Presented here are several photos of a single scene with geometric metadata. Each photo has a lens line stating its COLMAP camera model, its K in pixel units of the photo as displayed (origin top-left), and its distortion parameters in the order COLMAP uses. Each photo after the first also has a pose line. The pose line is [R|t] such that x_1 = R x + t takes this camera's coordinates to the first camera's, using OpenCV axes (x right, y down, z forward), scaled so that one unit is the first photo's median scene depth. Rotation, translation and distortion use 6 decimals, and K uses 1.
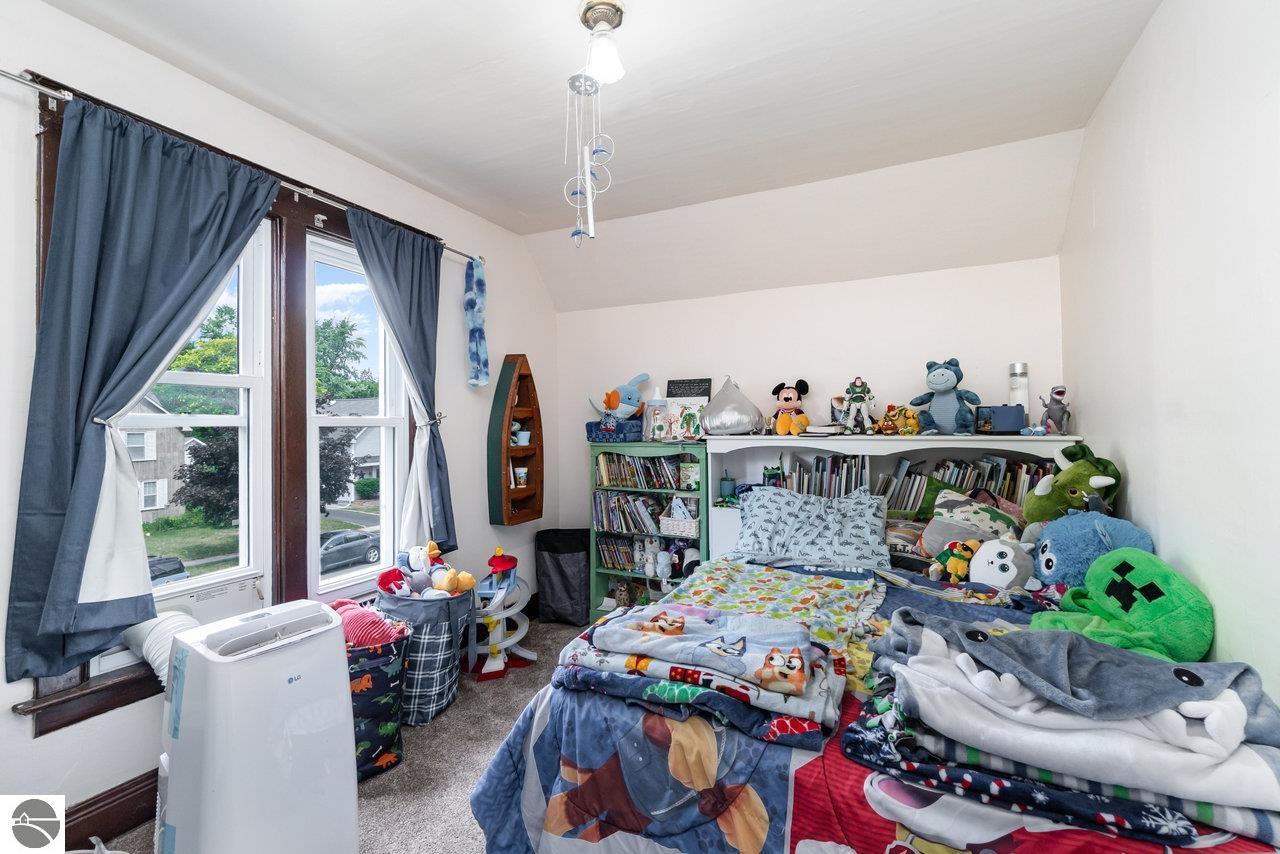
lens RADIAL K [[561.9, 0, 616.8], [0, 561.9, 425.3], [0, 0, 1]] dist [-0.002676, 0.000586]
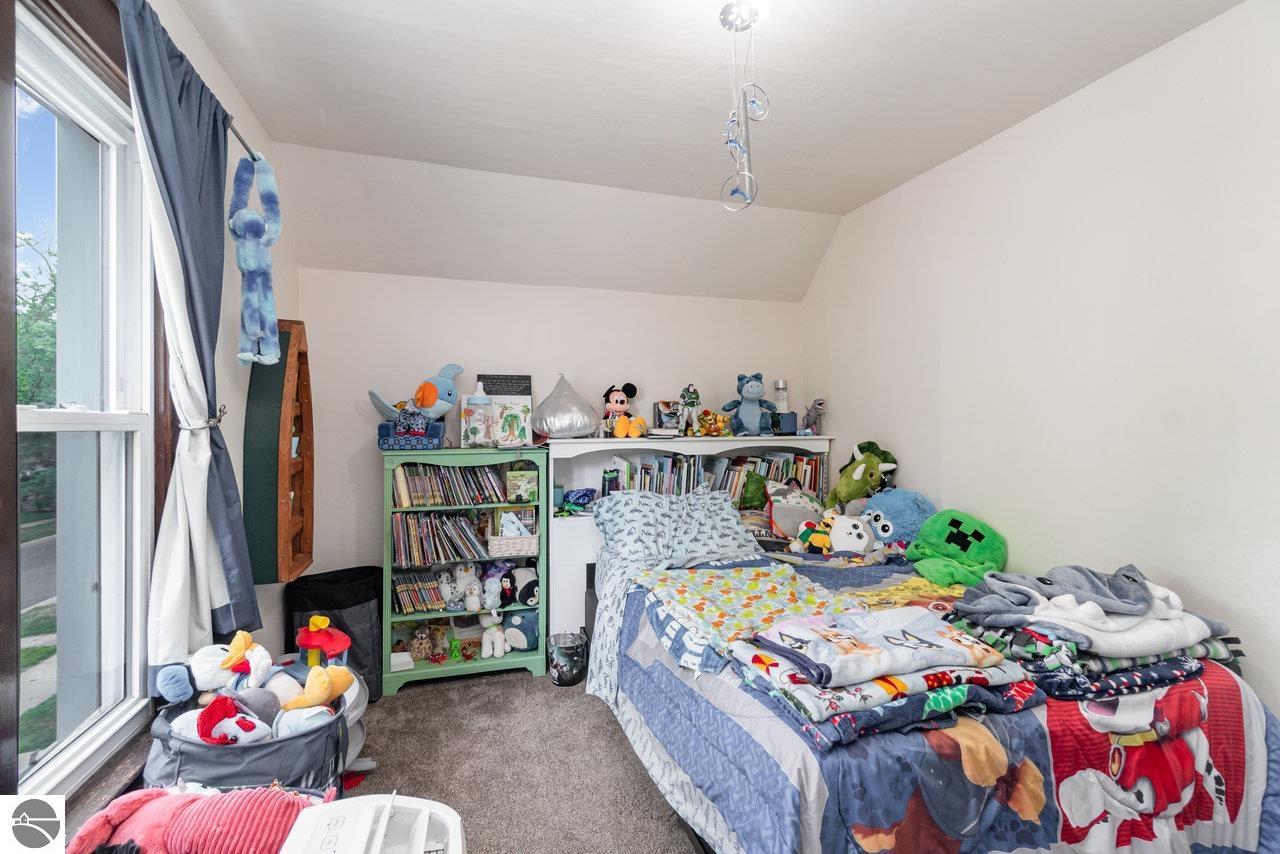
lens RADIAL K [[561.9, 0, 639.3], [0, 561.9, 426.1], [0, 0, 1]] dist [-0.002676, 0.000586]
pose [[0.711062, 0.002505, 0.703125, -0.425418], [-0.000417, 0.999995, -0.003141, 0.000093], [-0.703129, 0.001940, 0.711060, 0.297709]]
